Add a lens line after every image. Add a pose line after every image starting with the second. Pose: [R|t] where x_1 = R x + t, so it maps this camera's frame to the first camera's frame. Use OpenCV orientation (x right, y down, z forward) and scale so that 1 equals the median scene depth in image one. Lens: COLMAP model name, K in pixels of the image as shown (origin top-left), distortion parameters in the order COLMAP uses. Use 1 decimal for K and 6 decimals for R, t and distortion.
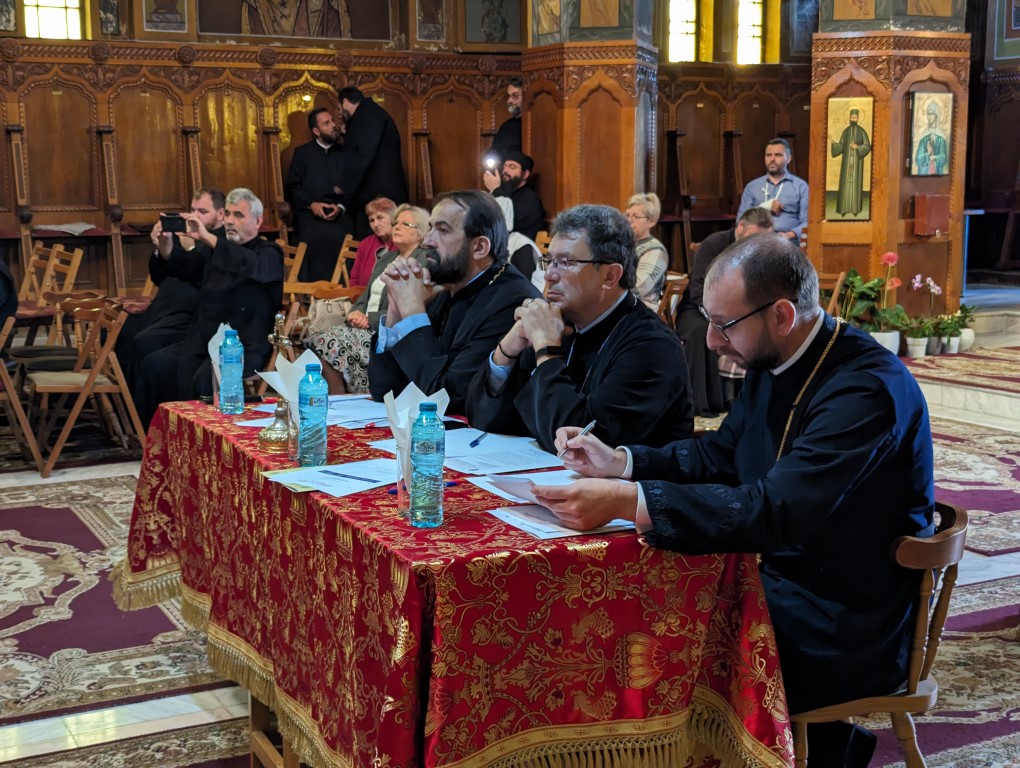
lens RADIAL K [[1438.7, 0, 475.2], [0, 1438.7, 387.2], [0, 0, 1]] dist [0.062723, 0.000000]
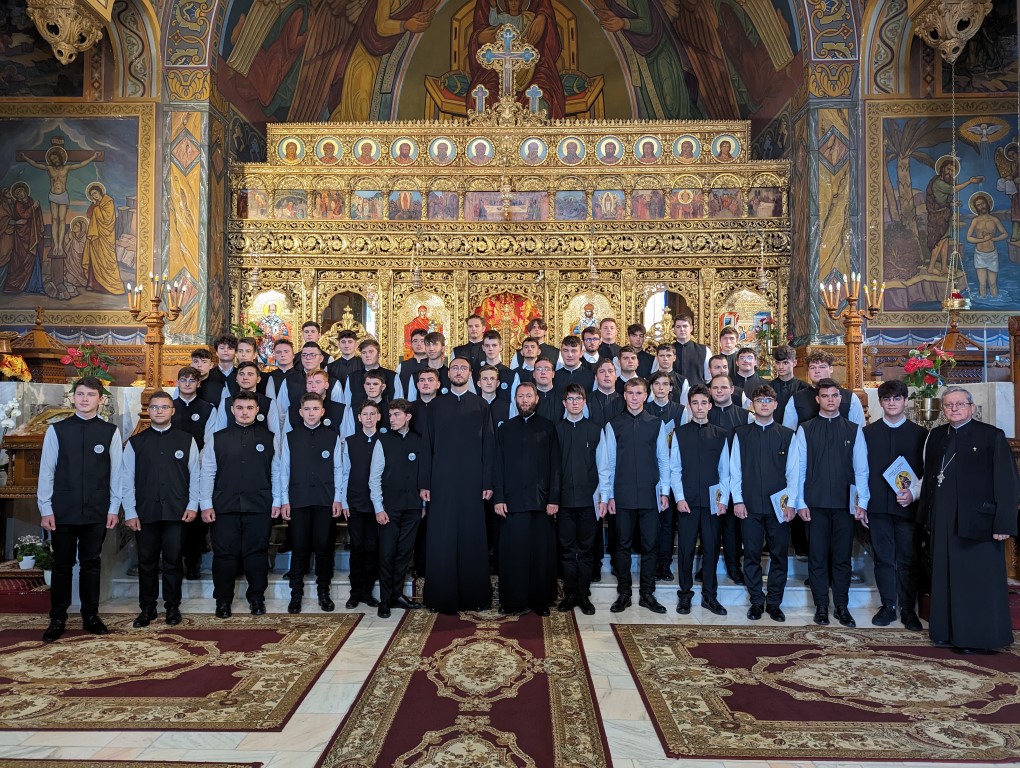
lens RADIAL K [[719.3, 0, 506.5], [0, 719.3, 385.9], [0, 0, 1]] dist [0.064900, -0.056103]
pose [[-0.453925, -0.026110, -0.890657, 0.113771], [-0.134885, 0.990065, 0.039720, -0.033398], [0.880771, 0.138167, -0.452937, 0.190826]]
